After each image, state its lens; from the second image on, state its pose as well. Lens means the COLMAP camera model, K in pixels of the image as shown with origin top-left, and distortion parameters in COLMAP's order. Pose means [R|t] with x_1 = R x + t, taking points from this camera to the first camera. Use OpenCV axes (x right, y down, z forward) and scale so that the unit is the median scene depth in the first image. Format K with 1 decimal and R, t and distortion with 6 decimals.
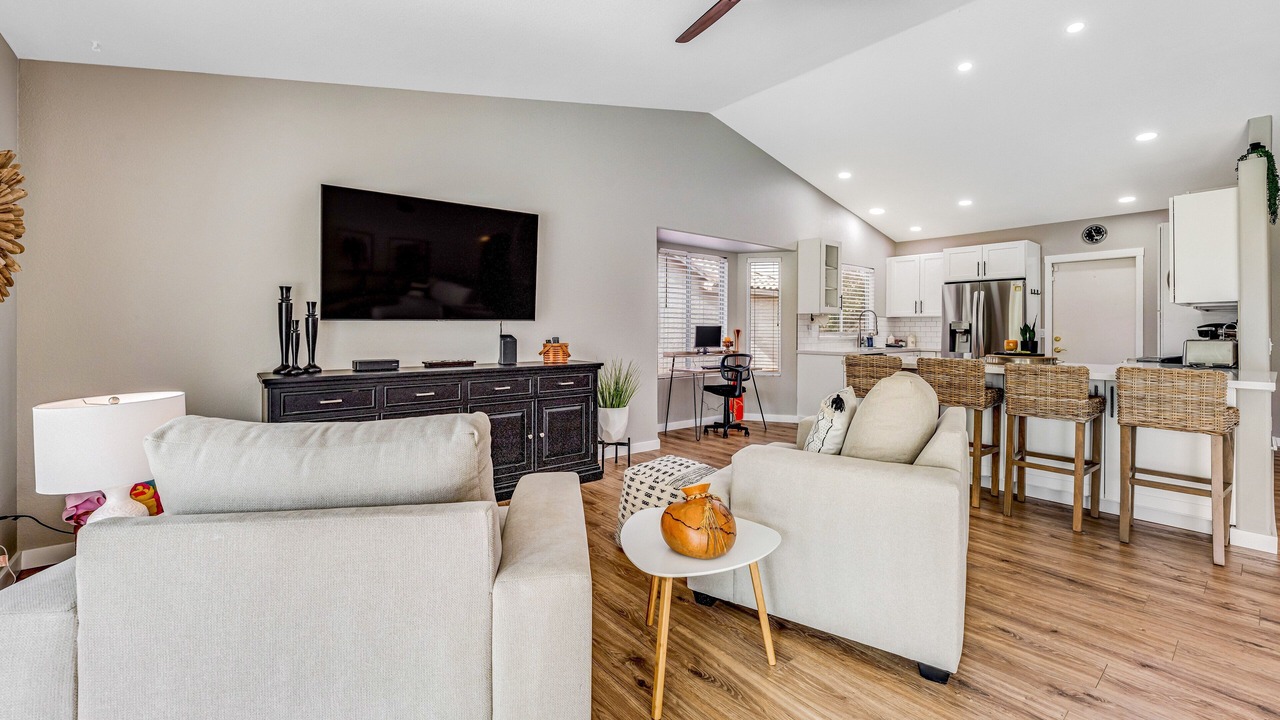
lens RADIAL K [[520.6, 0, 642.6], [0, 520.6, 334.4], [0, 0, 1]] dist [0.000336, 0.001081]
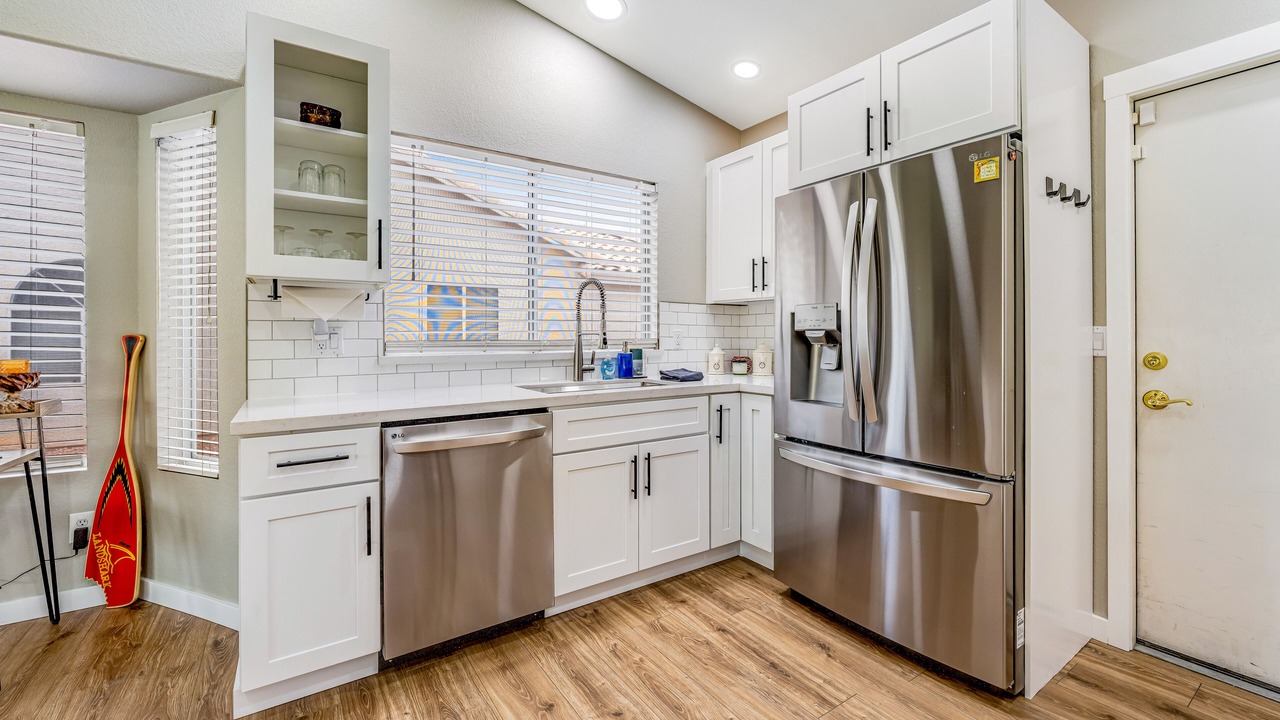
lens RADIAL K [[520.6, 0, 632.5], [0, 520.6, 339.8], [0, 0, 1]] dist [0.000336, 0.001081]
pose [[0.995413, -0.005030, -0.095539, 0.563076], [0.004735, 0.999983, -0.003321, -0.003431], [0.095554, 0.002853, 0.995420, 0.719281]]
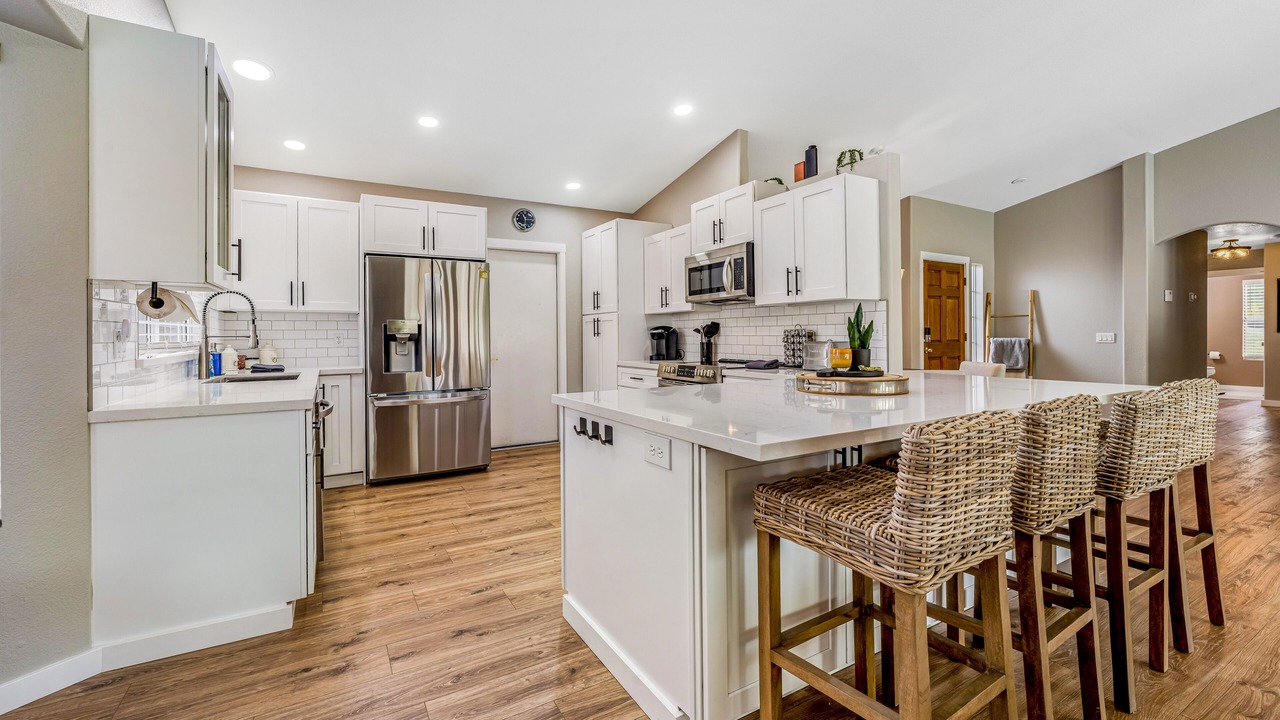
lens RADIAL K [[520.6, 0, 637.4], [0, 520.6, 331.8], [0, 0, 1]] dist [0.000336, 0.001081]
pose [[0.165837, -0.003773, 0.986146, 0.068043], [0.017108, 0.999853, 0.000949, -0.008876], [-0.986005, 0.016713, 0.165877, 0.672646]]
